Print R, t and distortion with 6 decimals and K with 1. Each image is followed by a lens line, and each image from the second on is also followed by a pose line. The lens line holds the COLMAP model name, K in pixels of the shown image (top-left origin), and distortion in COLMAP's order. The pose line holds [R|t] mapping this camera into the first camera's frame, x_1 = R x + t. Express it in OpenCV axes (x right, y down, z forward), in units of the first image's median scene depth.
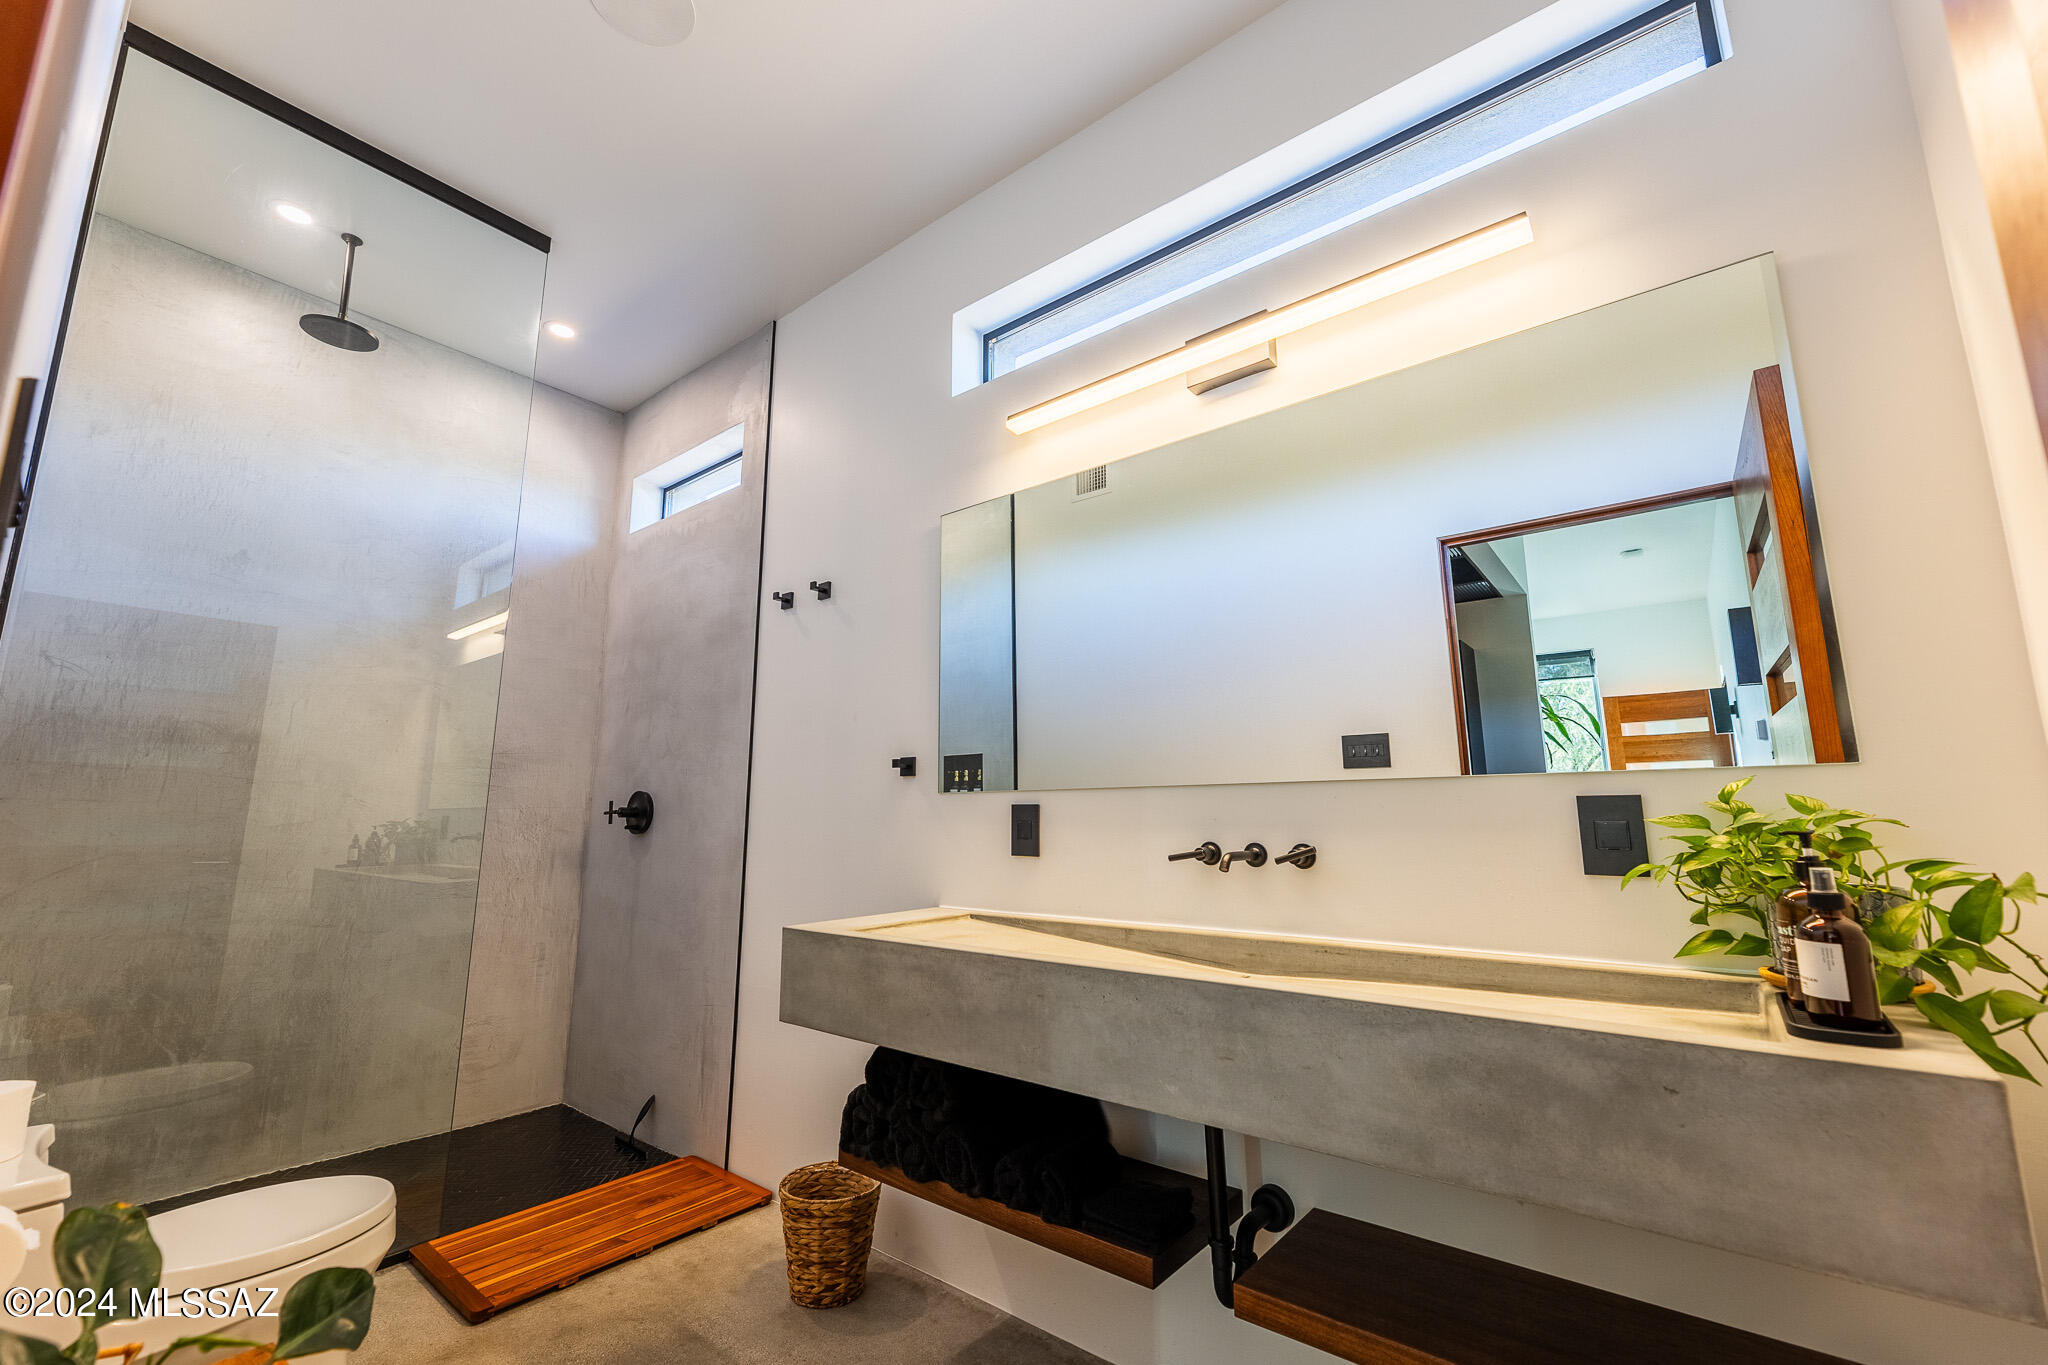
lens RADIAL K [[838.0, 0, 1018.4], [0, 838.0, 682.8], [0, 0, 1]] dist [0.003227, -0.000686]
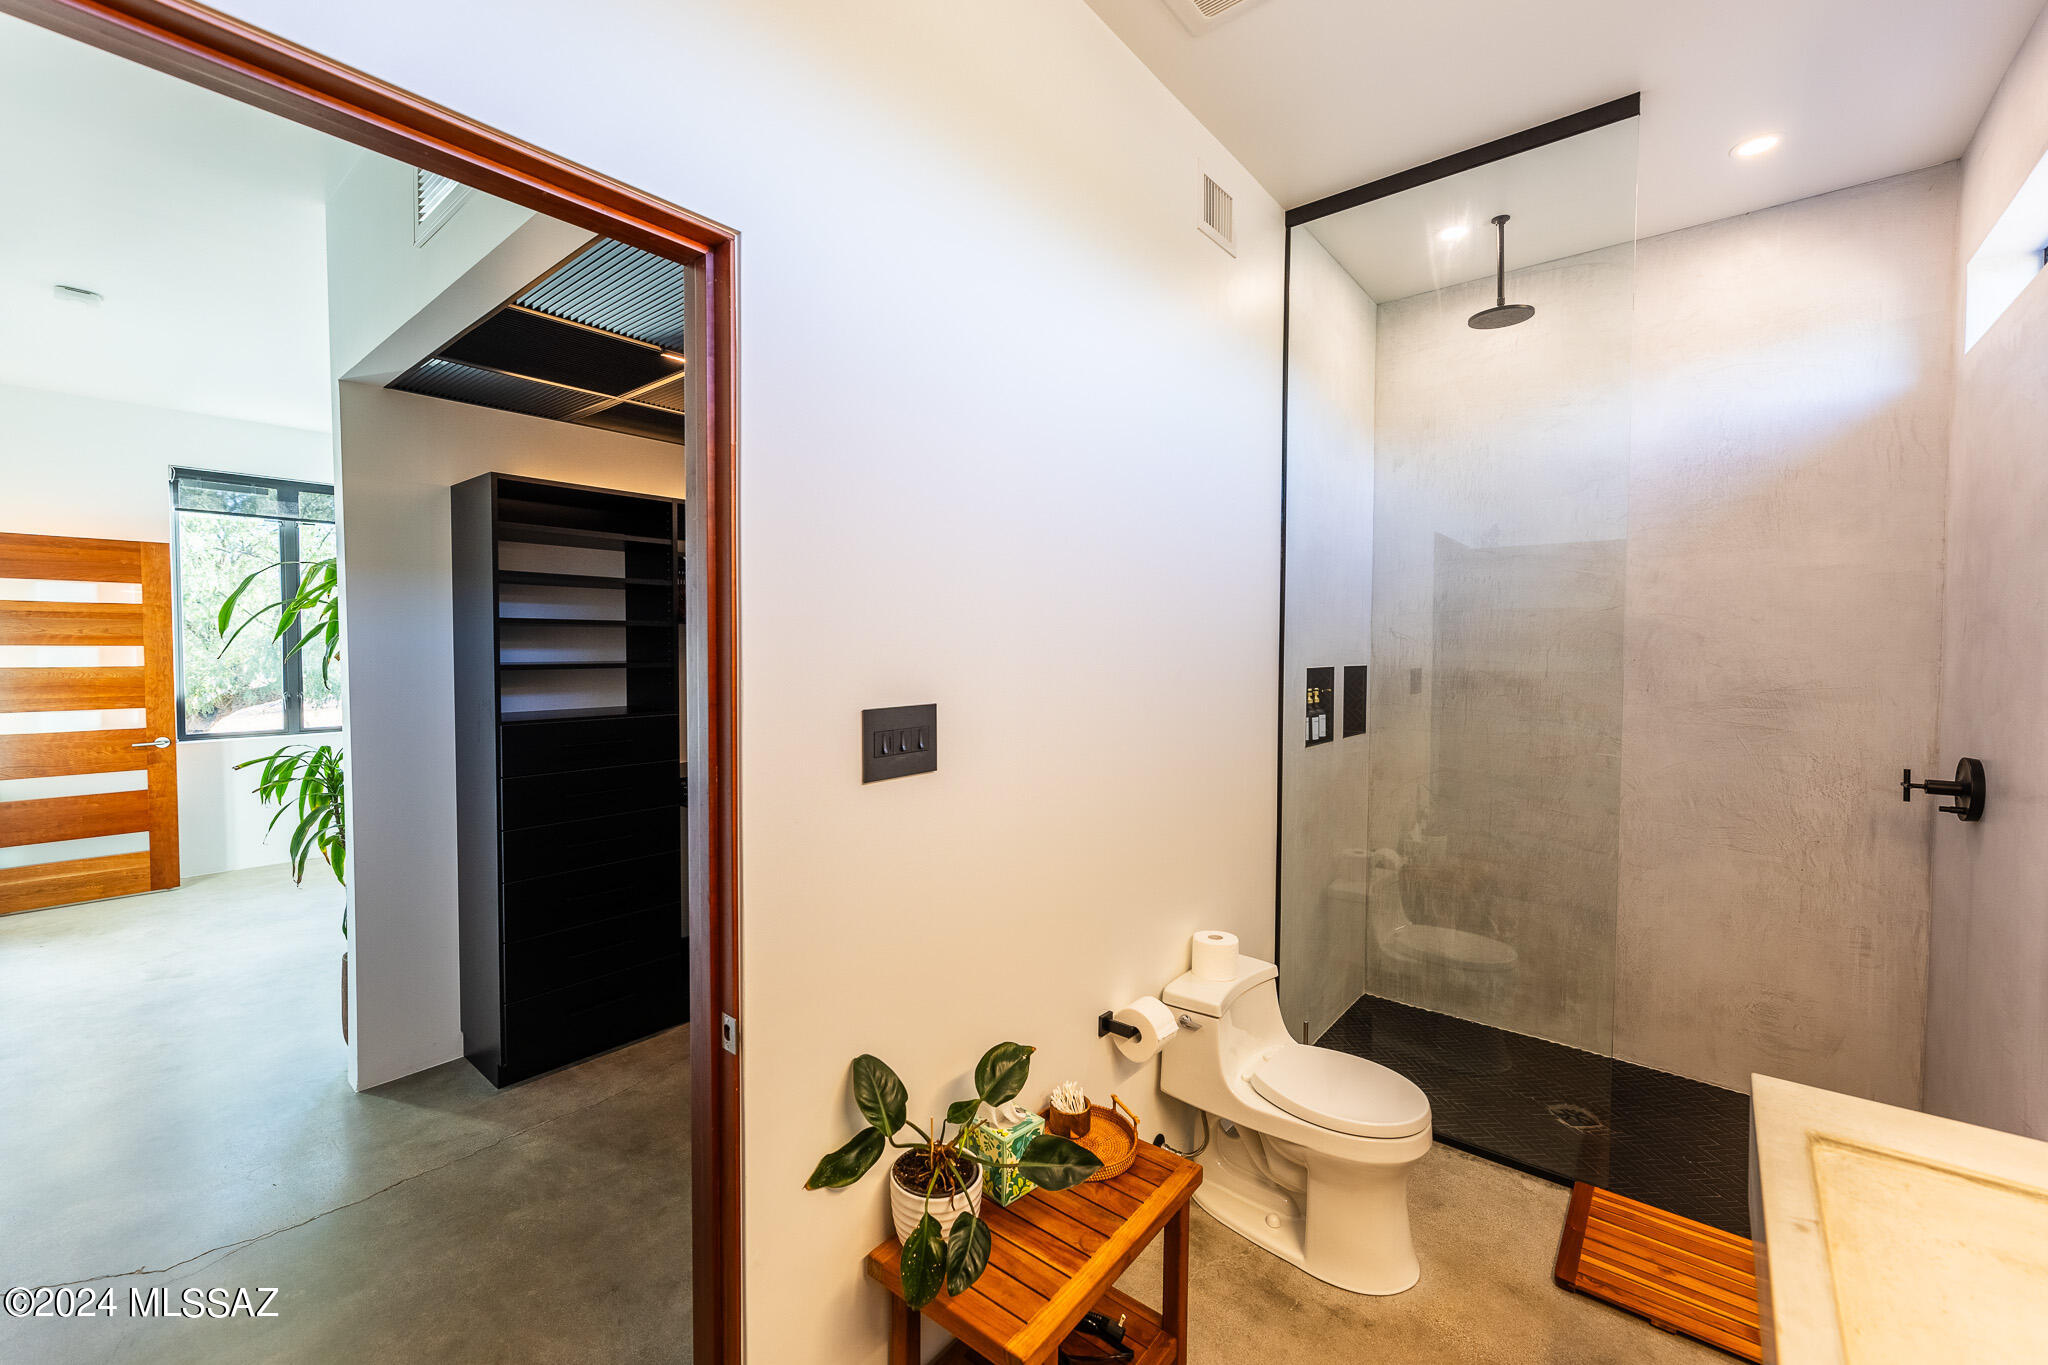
lens RADIAL K [[838.0, 0, 1017.7], [0, 838.0, 671.1], [0, 0, 1]] dist [0.003227, -0.000686]
pose [[-0.017611, 0.036005, -0.999196, 0.270990], [0.168429, 0.985177, 0.032531, -0.104341], [0.985556, -0.167720, -0.023414, 0.324274]]
